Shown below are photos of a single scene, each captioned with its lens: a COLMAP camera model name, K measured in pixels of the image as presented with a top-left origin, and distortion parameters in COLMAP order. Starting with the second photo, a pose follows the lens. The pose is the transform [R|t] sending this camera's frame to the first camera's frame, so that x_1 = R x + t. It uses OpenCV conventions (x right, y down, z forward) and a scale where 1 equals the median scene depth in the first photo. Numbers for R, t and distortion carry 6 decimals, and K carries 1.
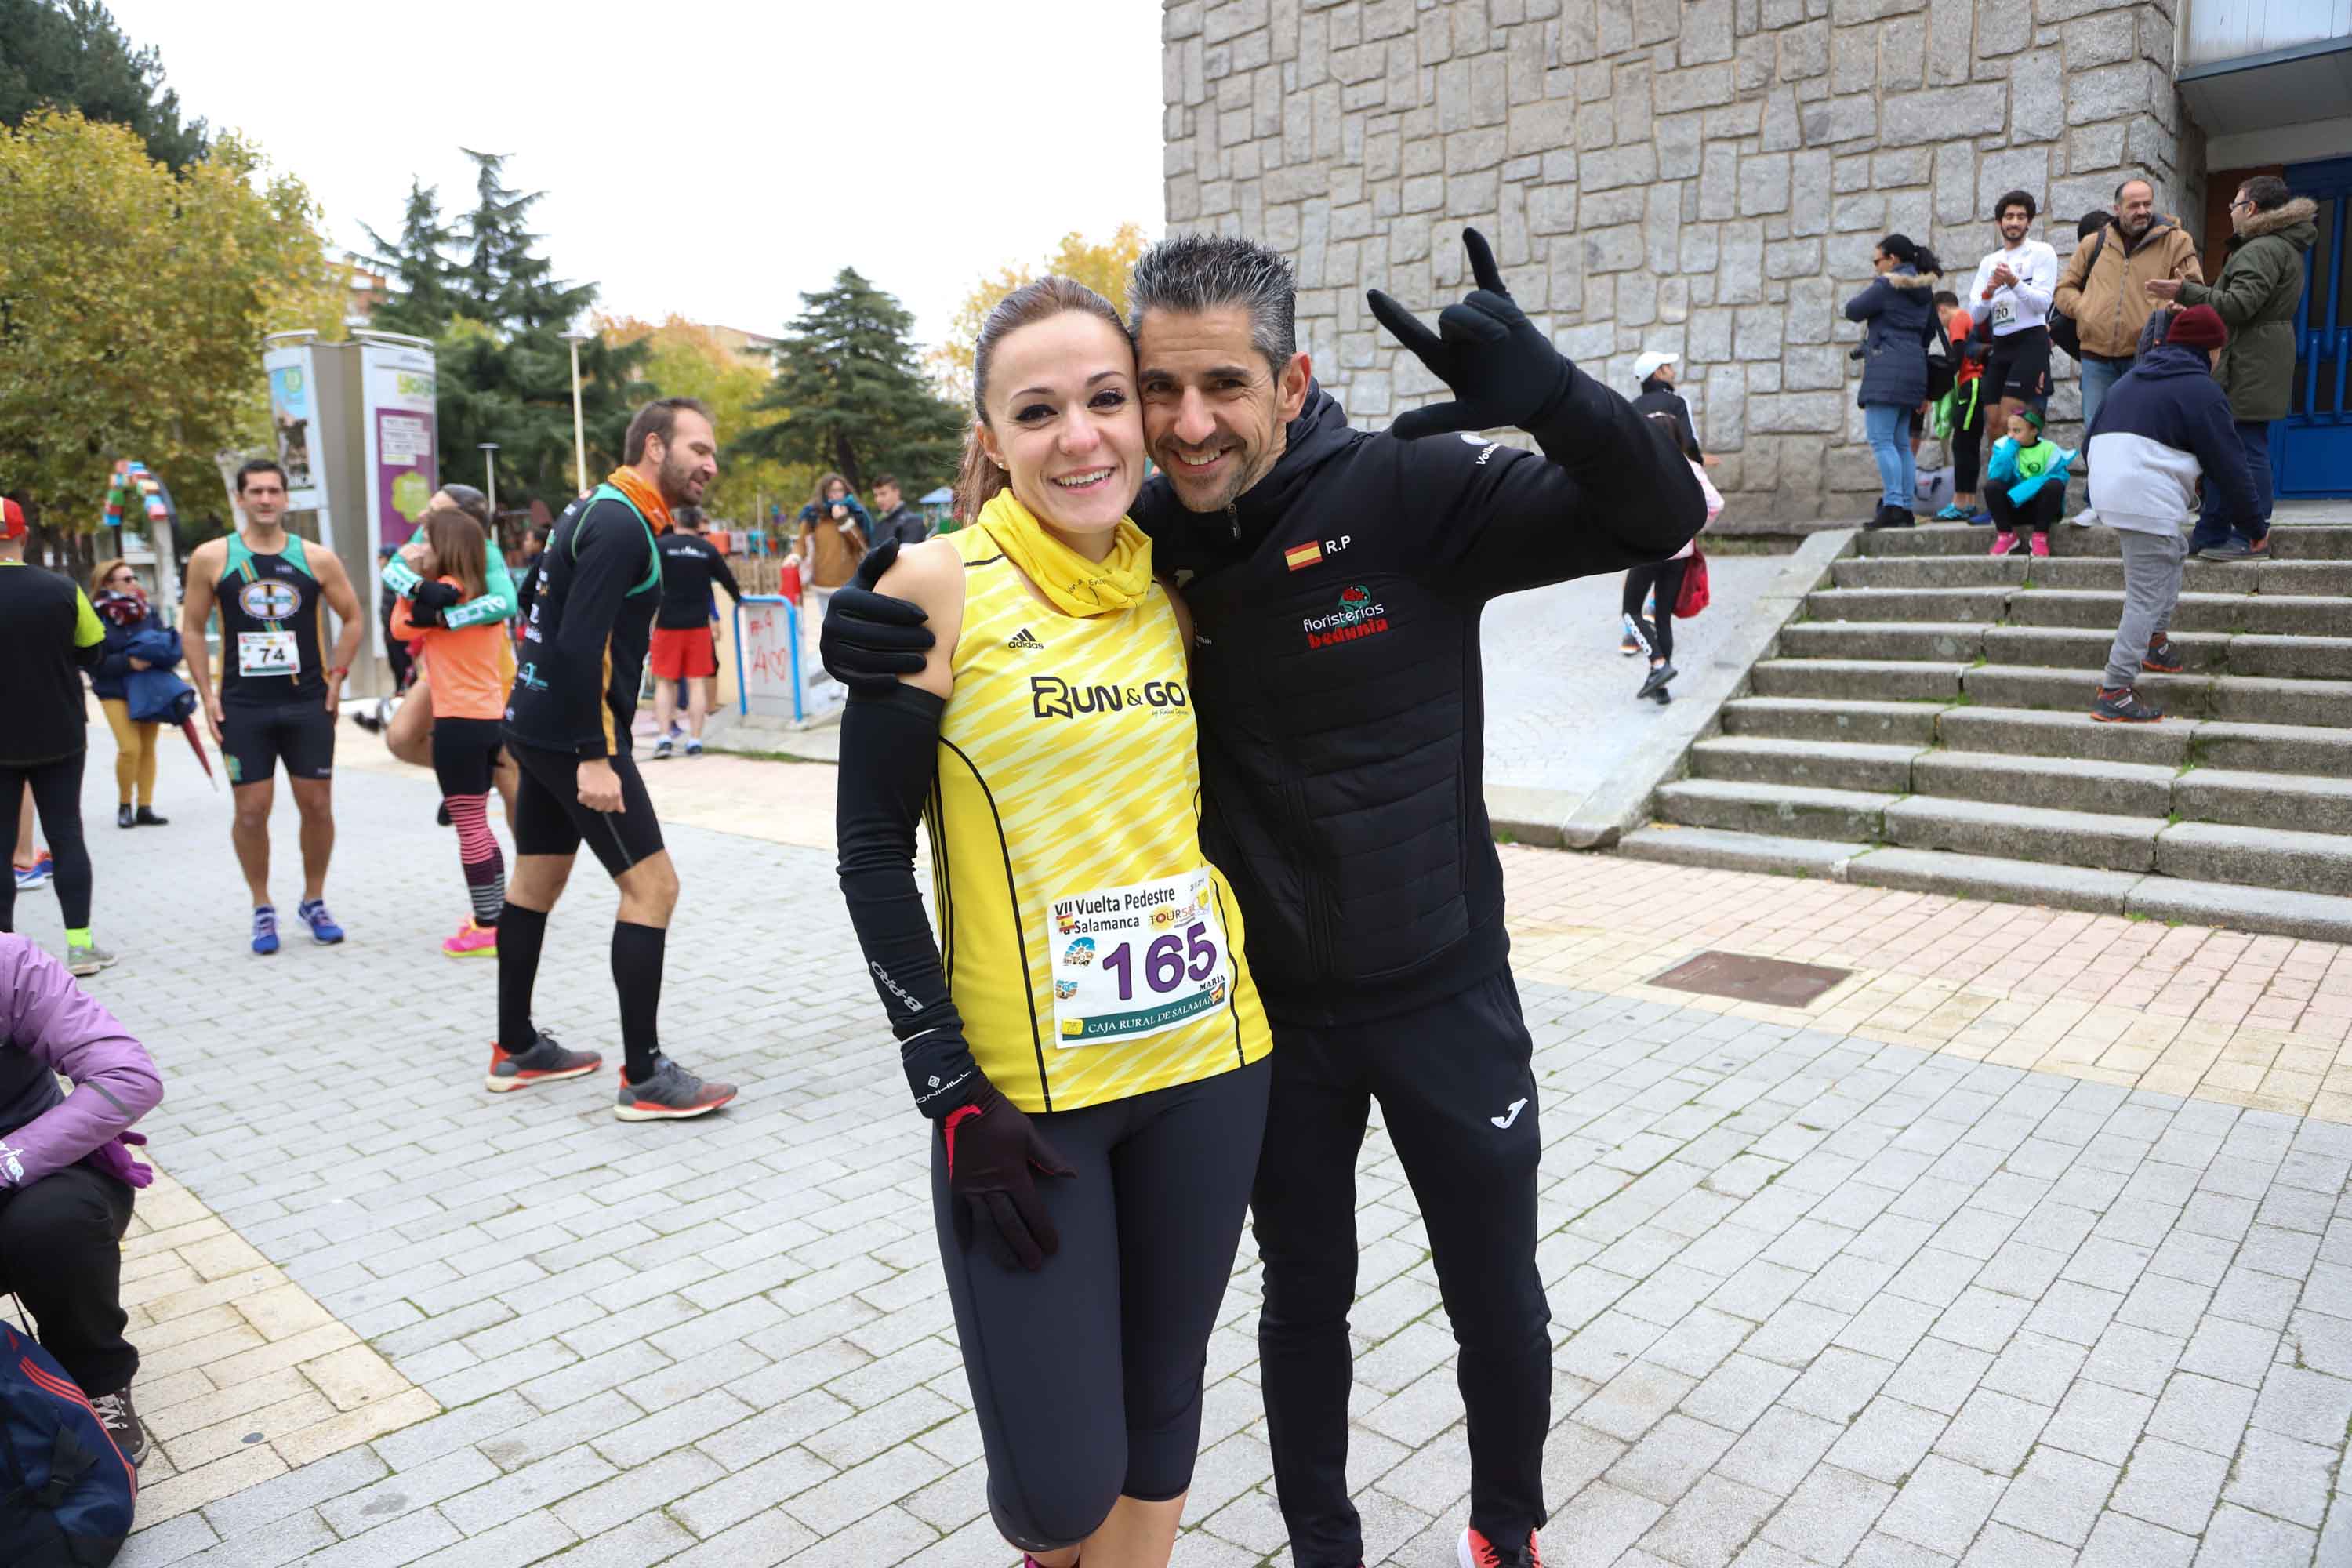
lens RADIAL K [[1625.3, 0, 1152.8], [0, 1625.3, 759.6], [0, 0, 1]] dist [-0.085593, 0.025825]
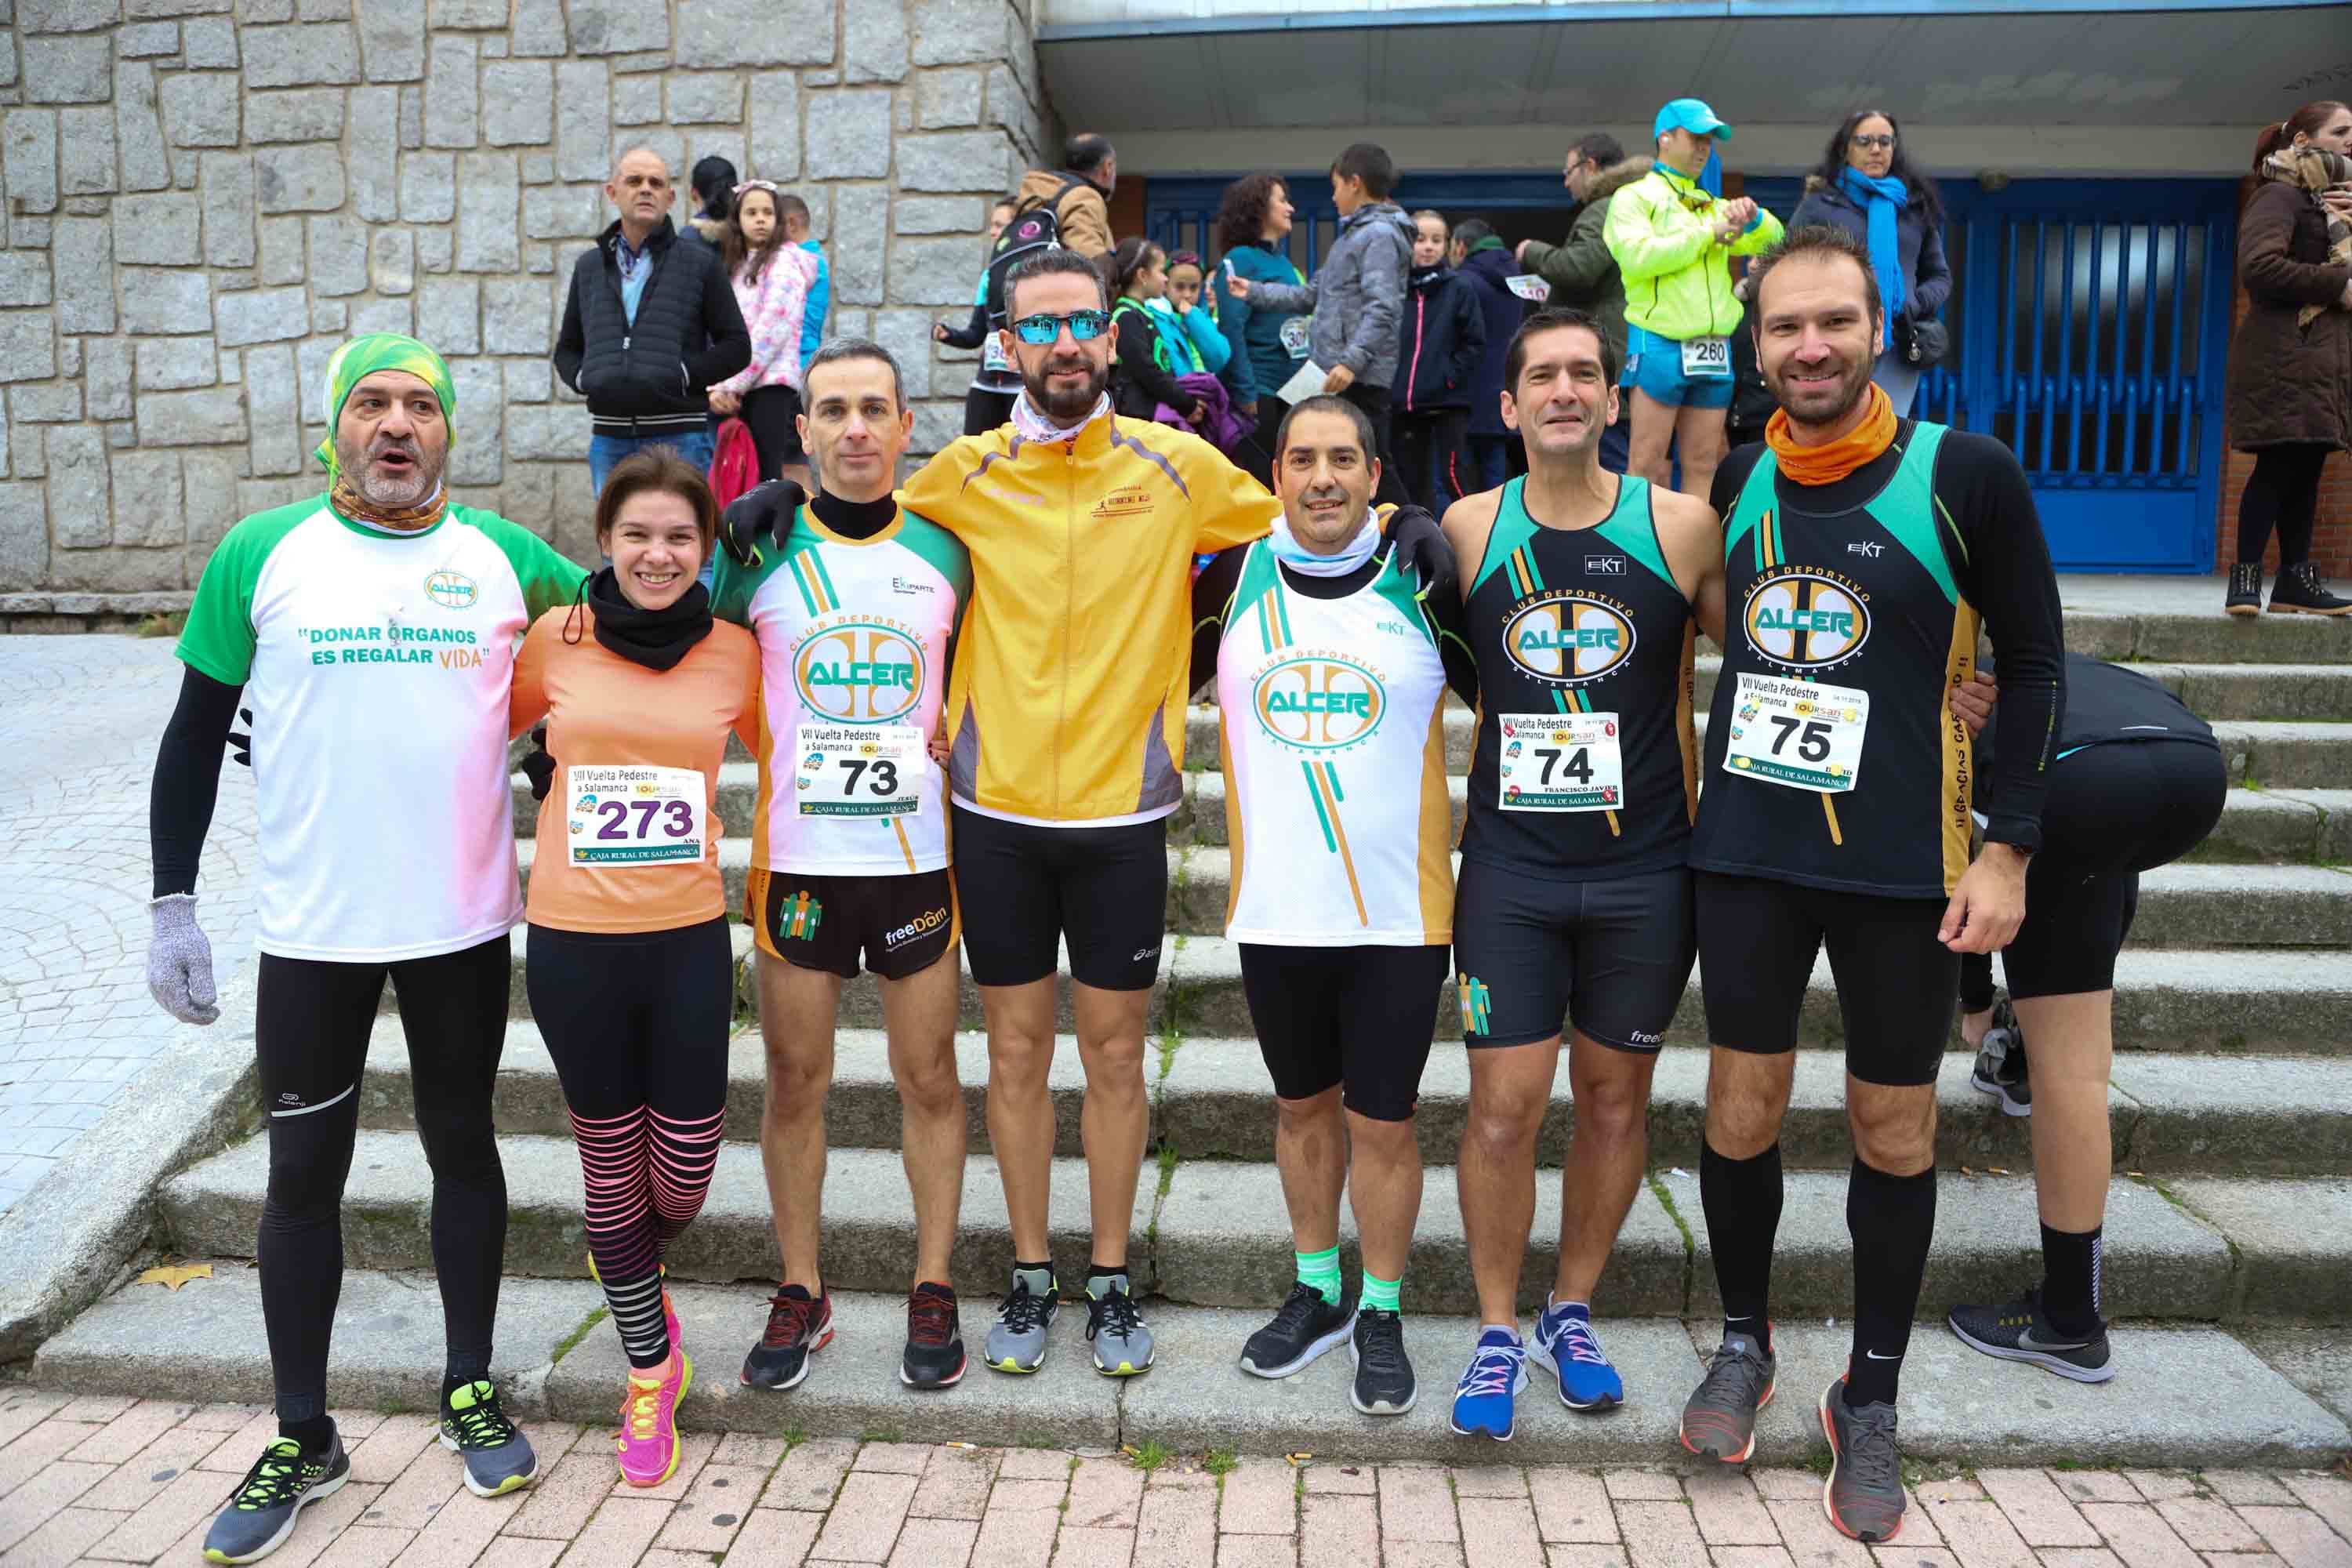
lens RADIAL K [[1625.3, 0, 1164.6], [0, 1625.3, 775.4], [0, 0, 1]] dist [-0.085593, 0.025825]
pose [[0.785955, -0.052541, 0.616047, 0.164799], [0.072373, 0.997351, -0.007272, -0.043499], [-0.614033, 0.050301, 0.787676, 0.295946]]
